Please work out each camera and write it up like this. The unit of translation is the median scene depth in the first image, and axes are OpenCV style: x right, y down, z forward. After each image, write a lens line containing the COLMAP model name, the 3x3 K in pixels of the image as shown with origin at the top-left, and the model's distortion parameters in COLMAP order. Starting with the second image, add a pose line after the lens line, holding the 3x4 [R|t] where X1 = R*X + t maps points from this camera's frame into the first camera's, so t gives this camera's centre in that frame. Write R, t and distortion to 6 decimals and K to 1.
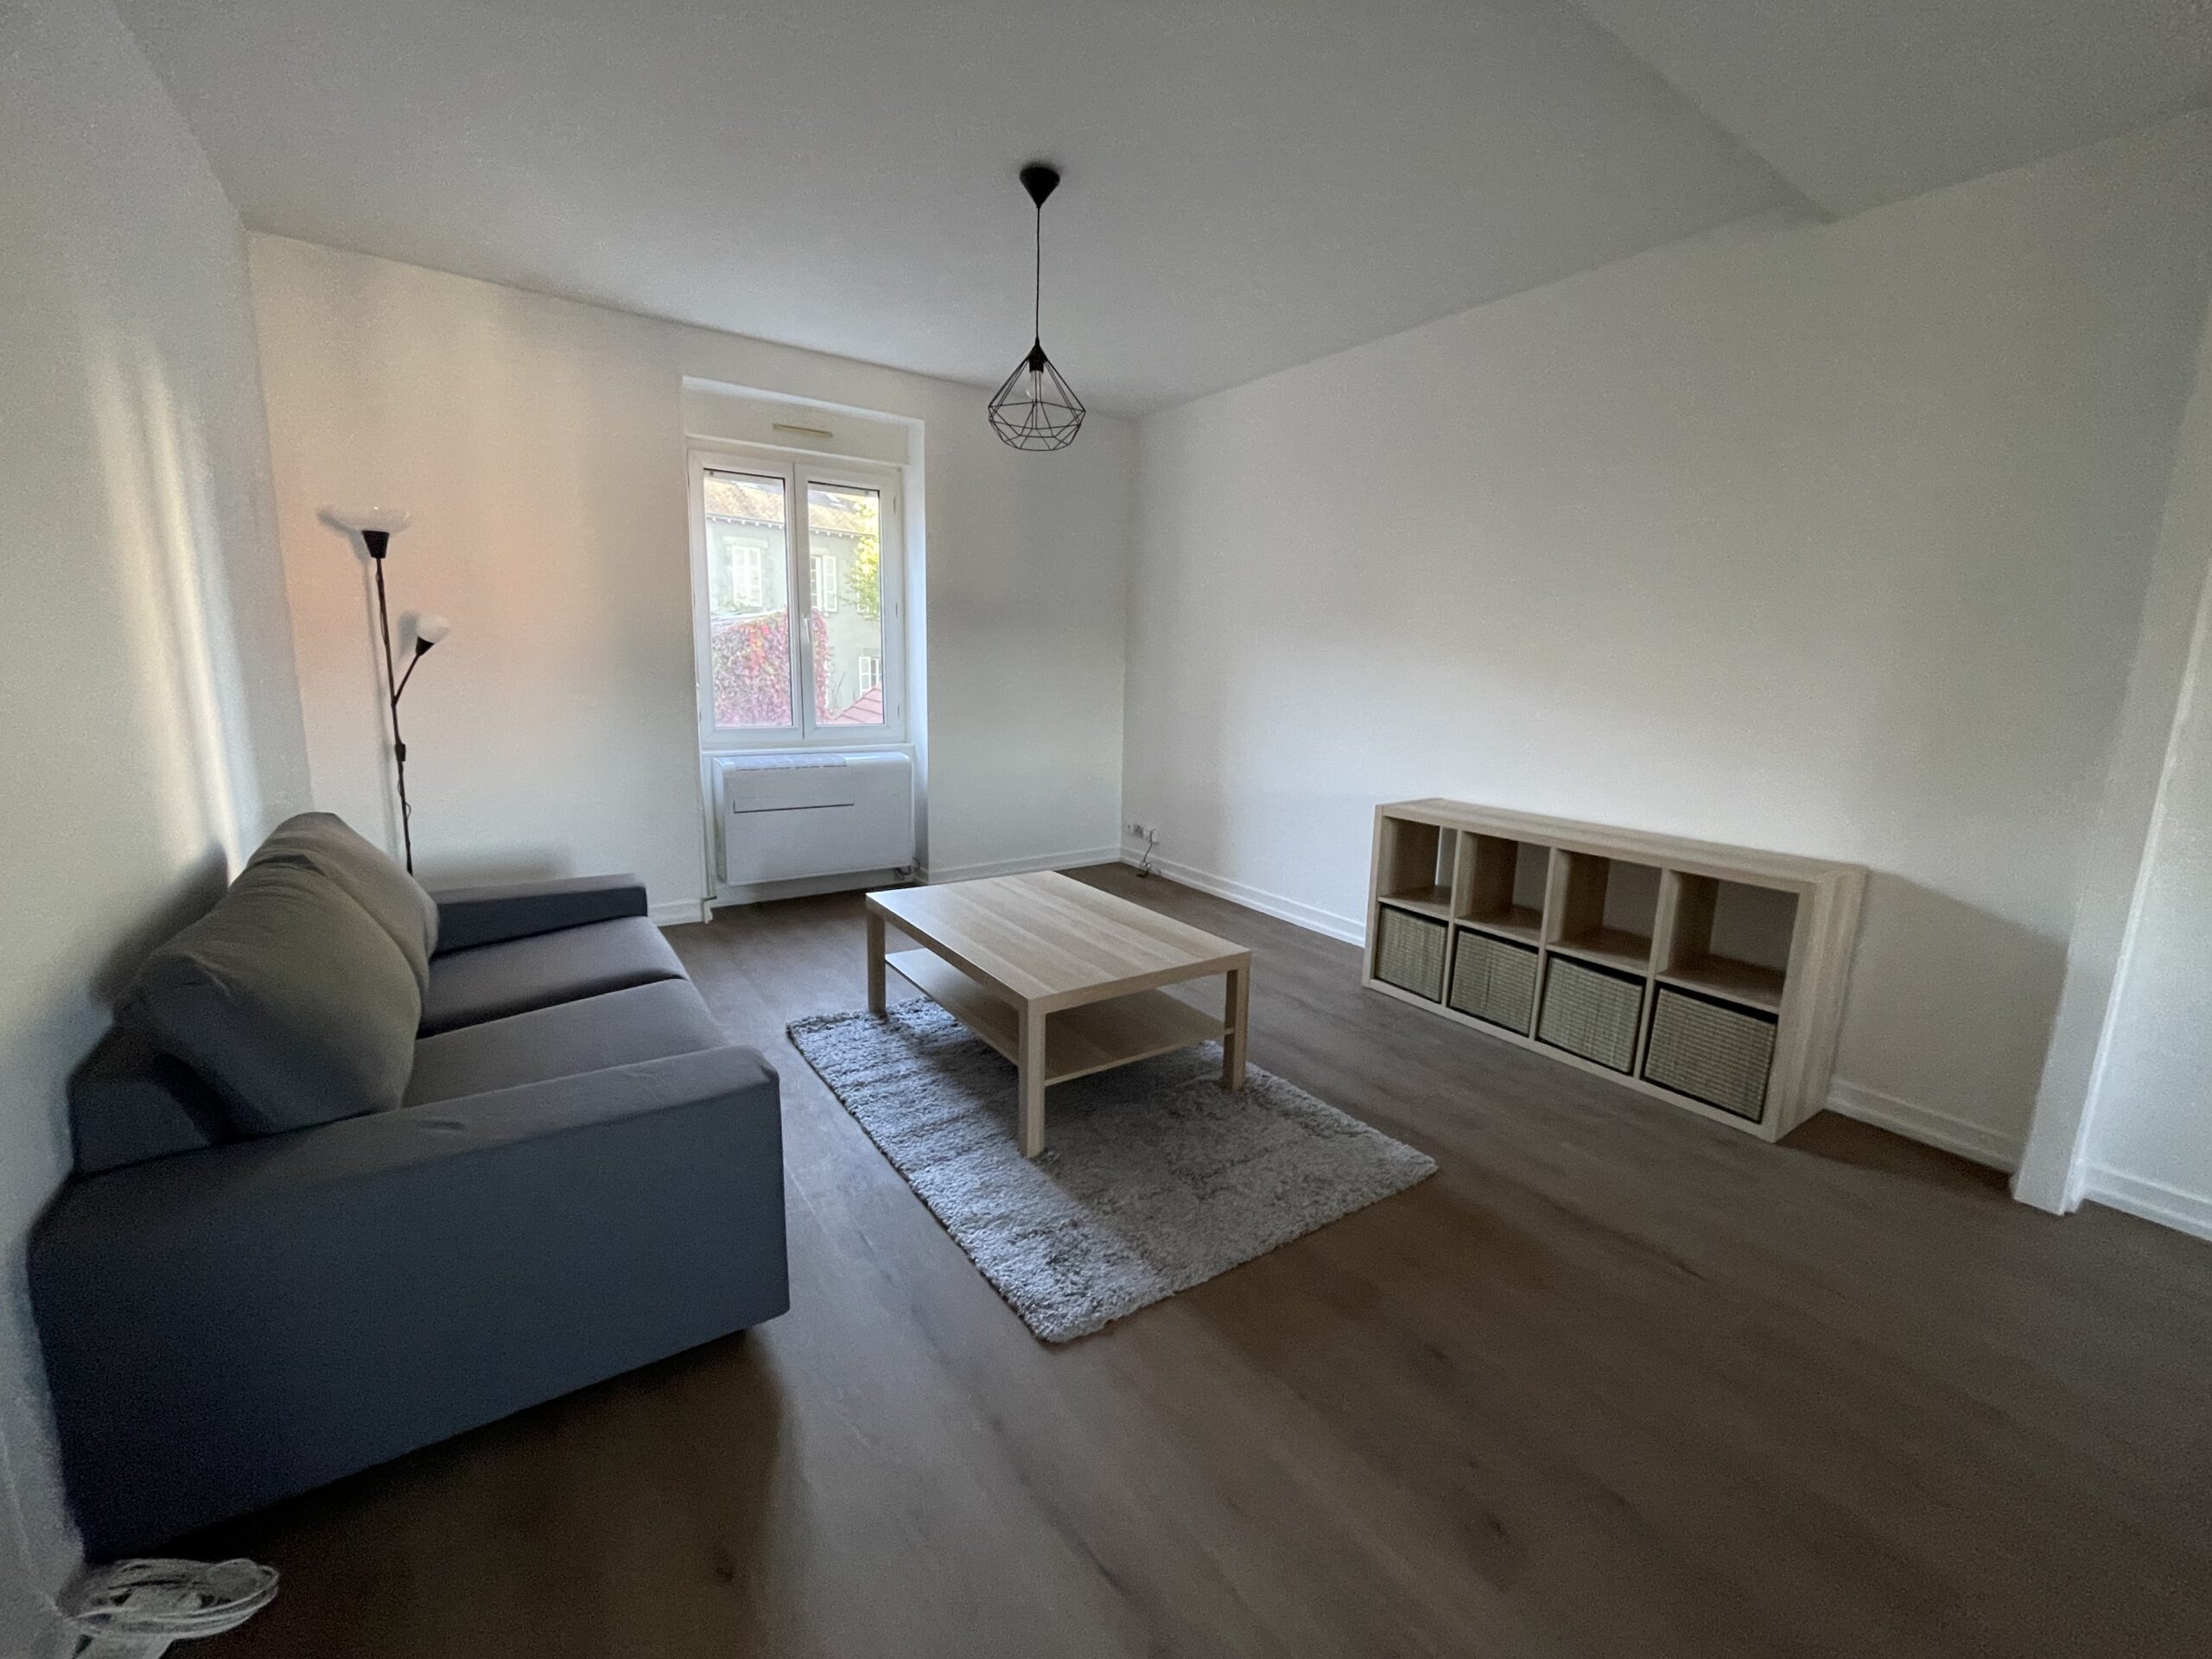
lens RADIAL K [[897.5, 0, 1108.5], [0, 897.5, 824.3], [0, 0, 1]] dist [-0.002876, 0.002027]
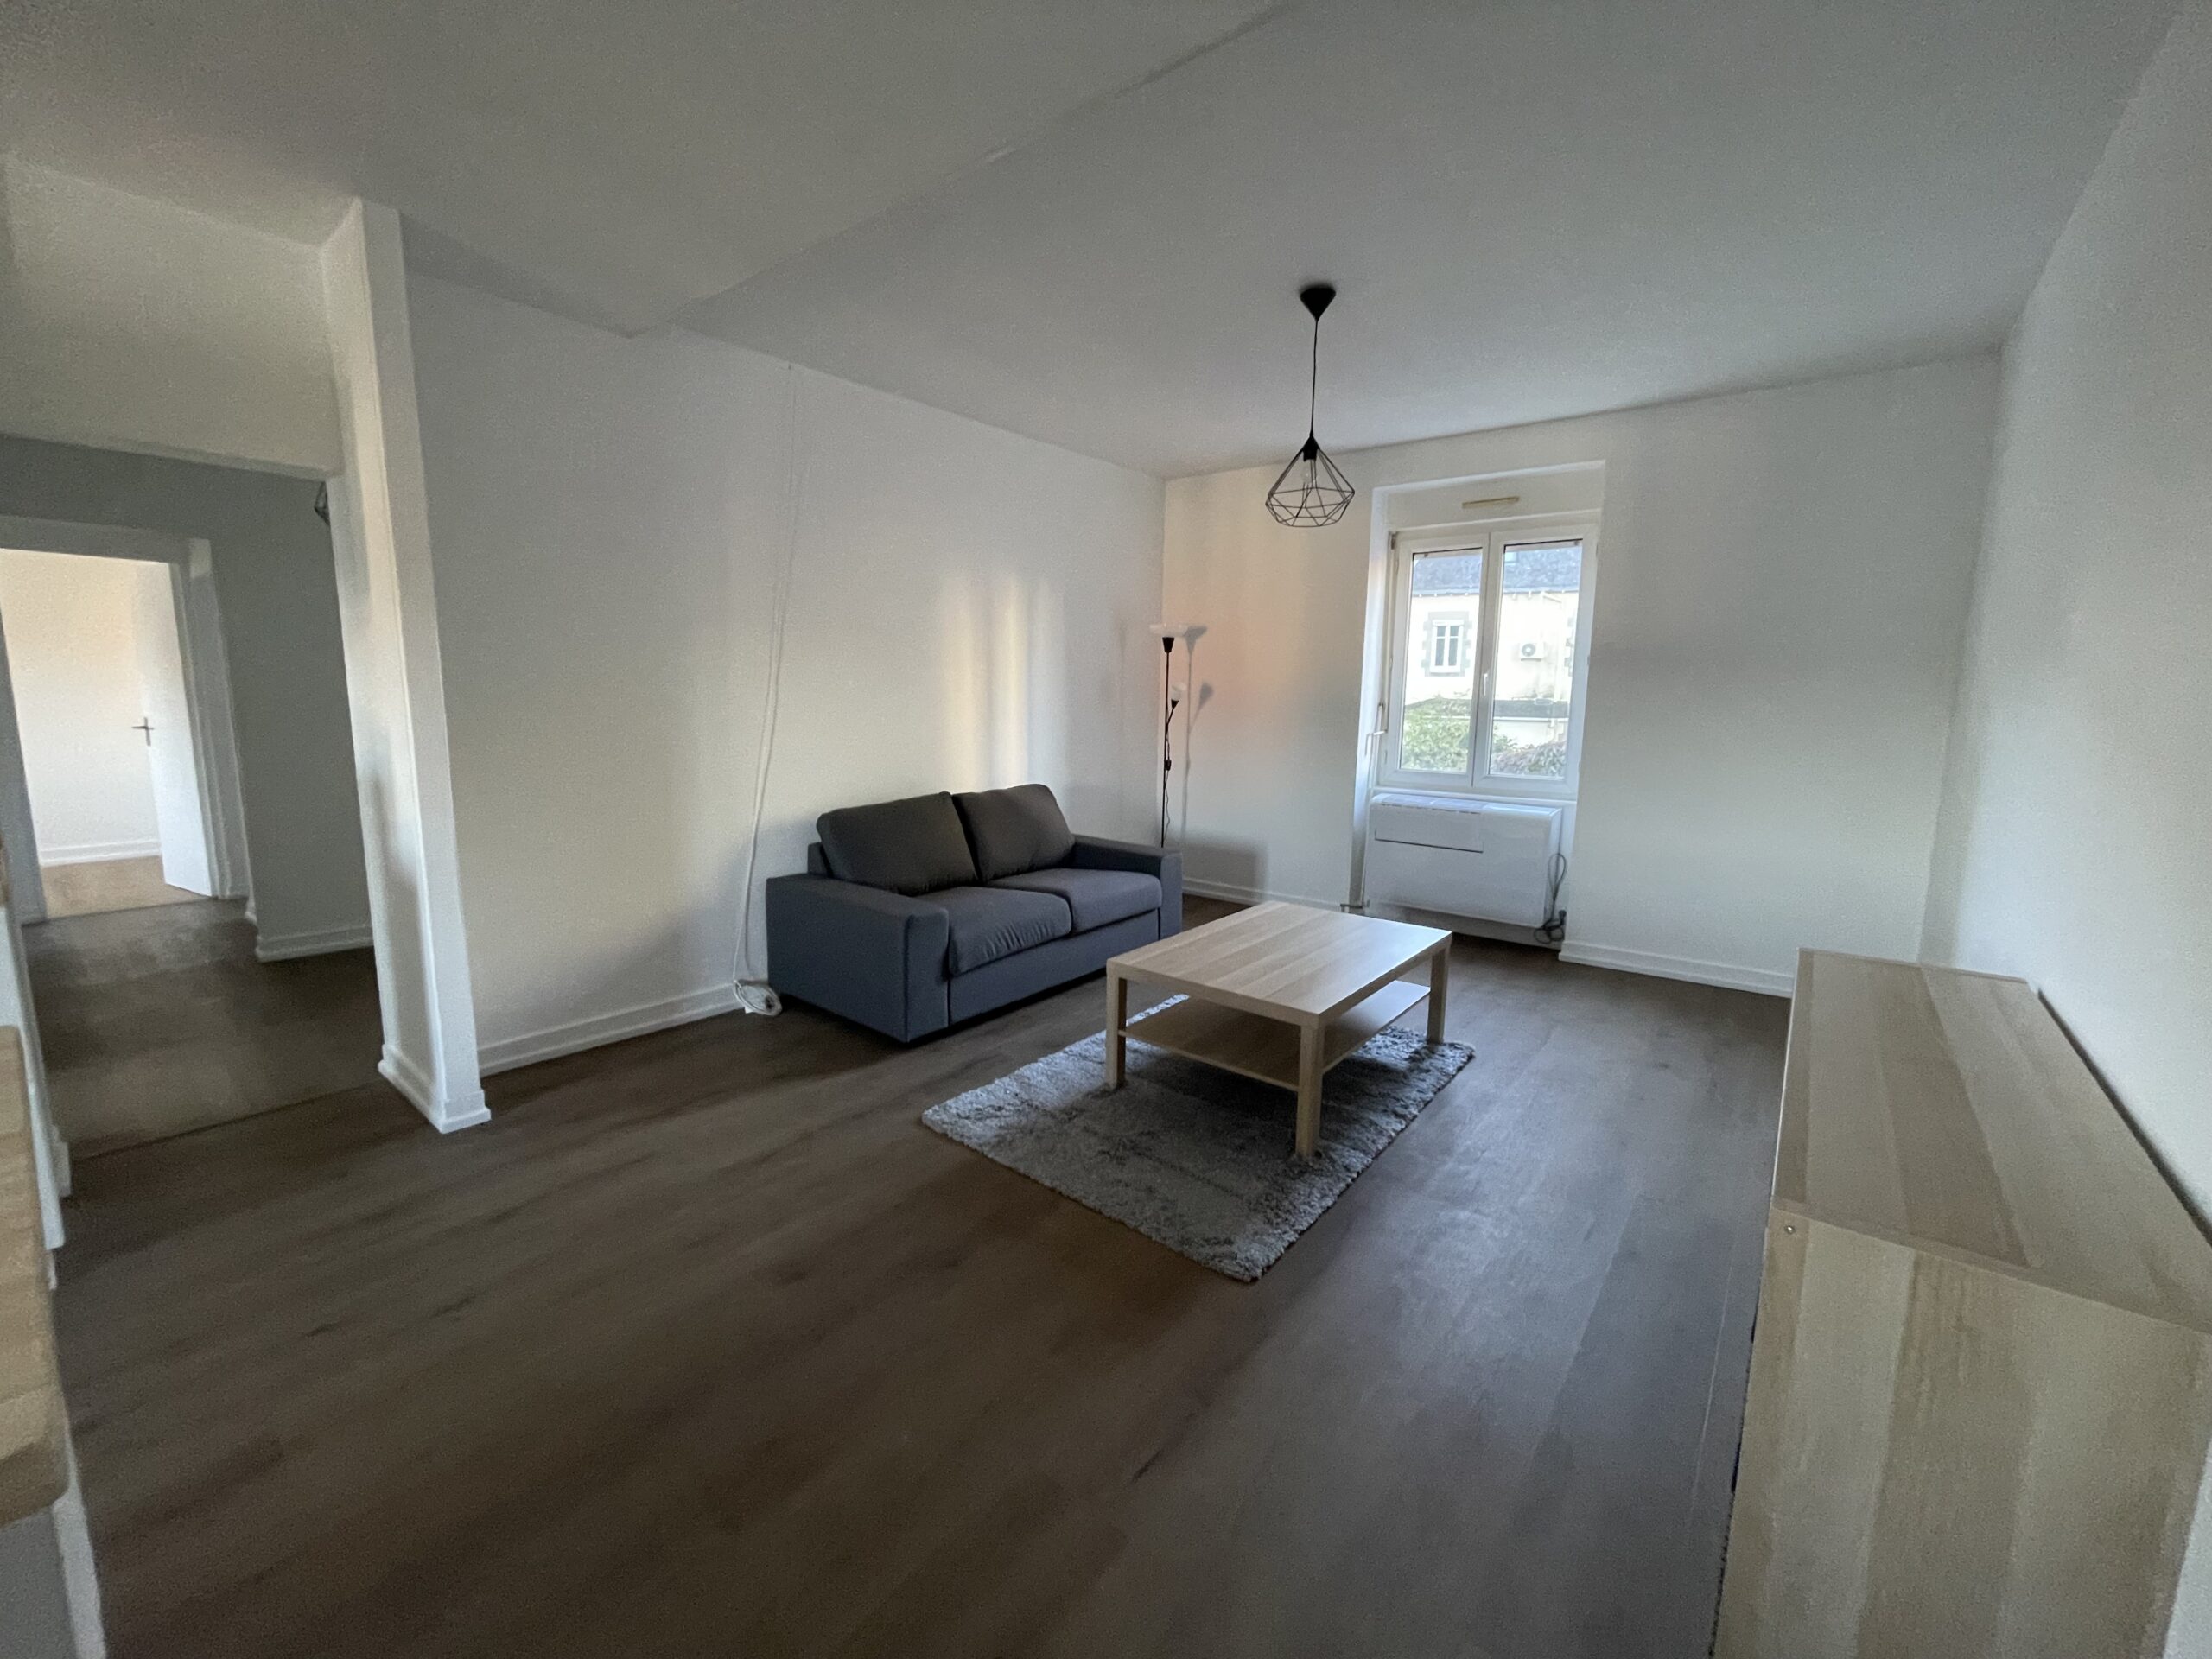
lens RADIAL K [[897.5, 0, 1092.9], [0, 897.5, 821.7], [0, 0, 1]] dist [-0.002876, 0.002027]
pose [[0.283673, 0.118821, -0.951531, 0.606331], [-0.179712, 0.981299, 0.068962, -0.050279], [0.941931, 0.151439, 0.299722, 0.289065]]
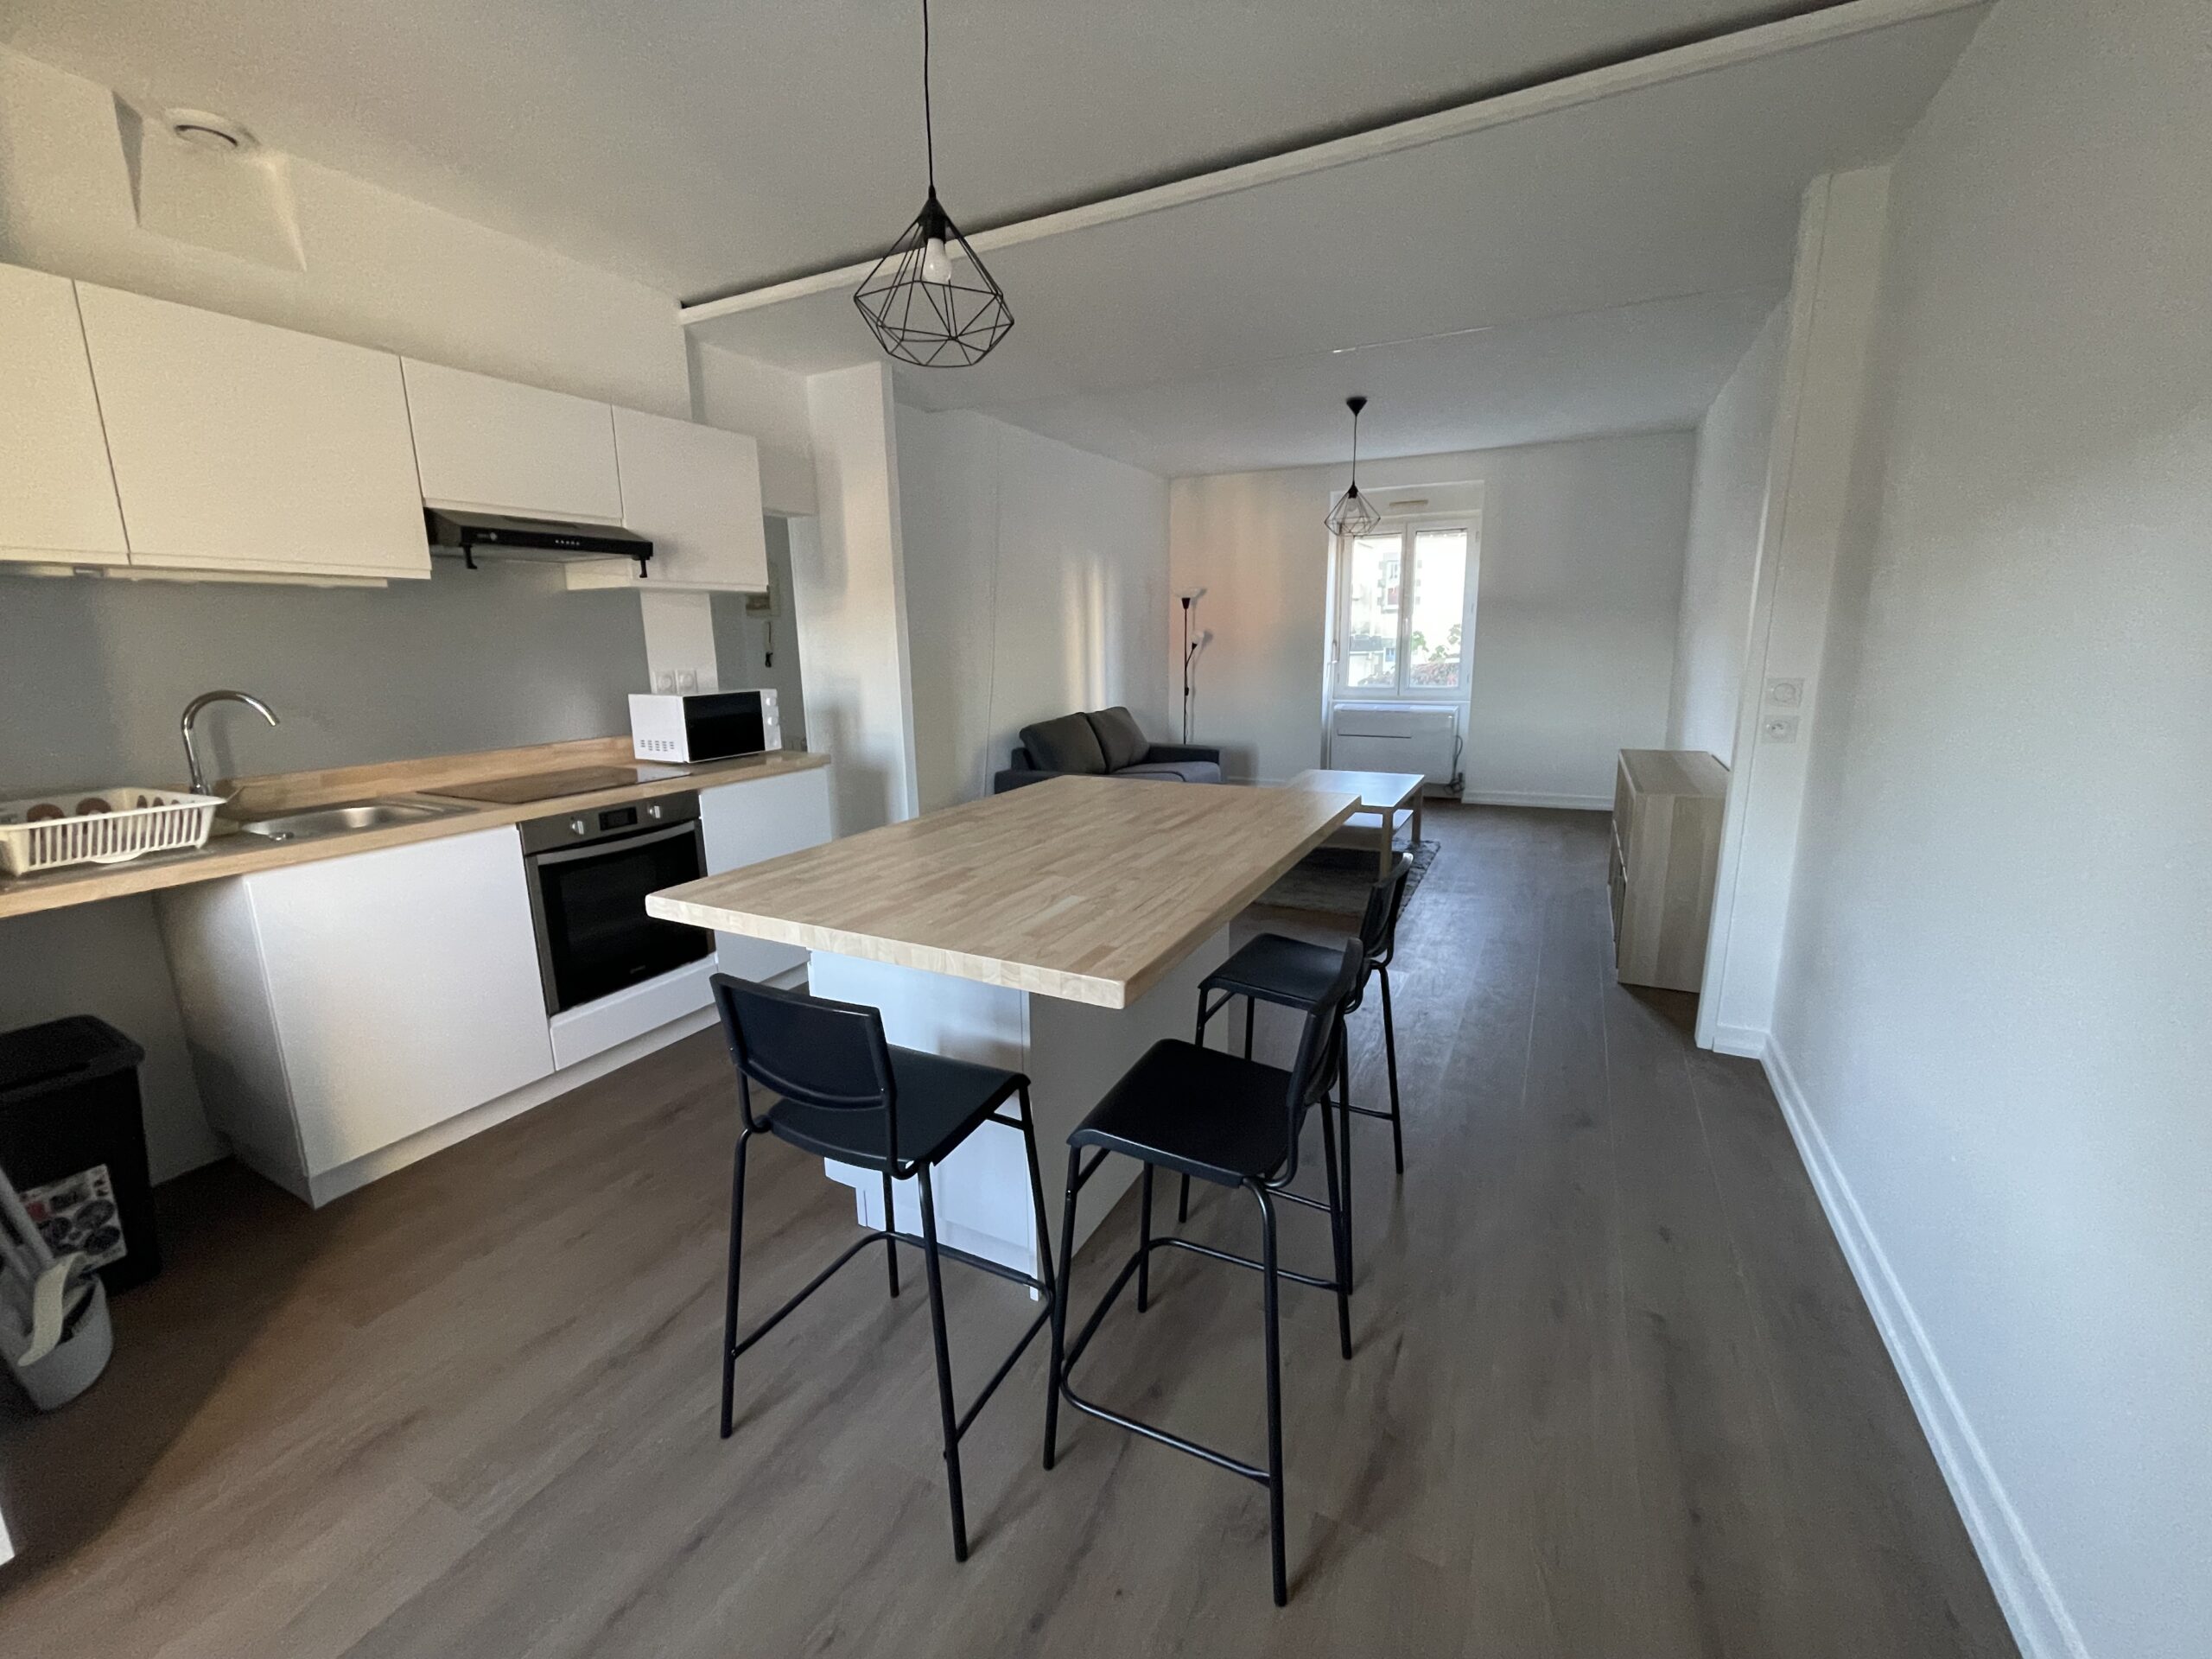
lens RADIAL K [[897.5, 0, 1097.7], [0, 897.5, 817.8], [0, 0, 1]] dist [-0.002876, 0.002027]
pose [[0.469759, 0.144002, -0.870971, 0.902663], [-0.131936, 0.986978, 0.092023, 0.047683], [0.872880, 0.071684, 0.482641, -0.233095]]
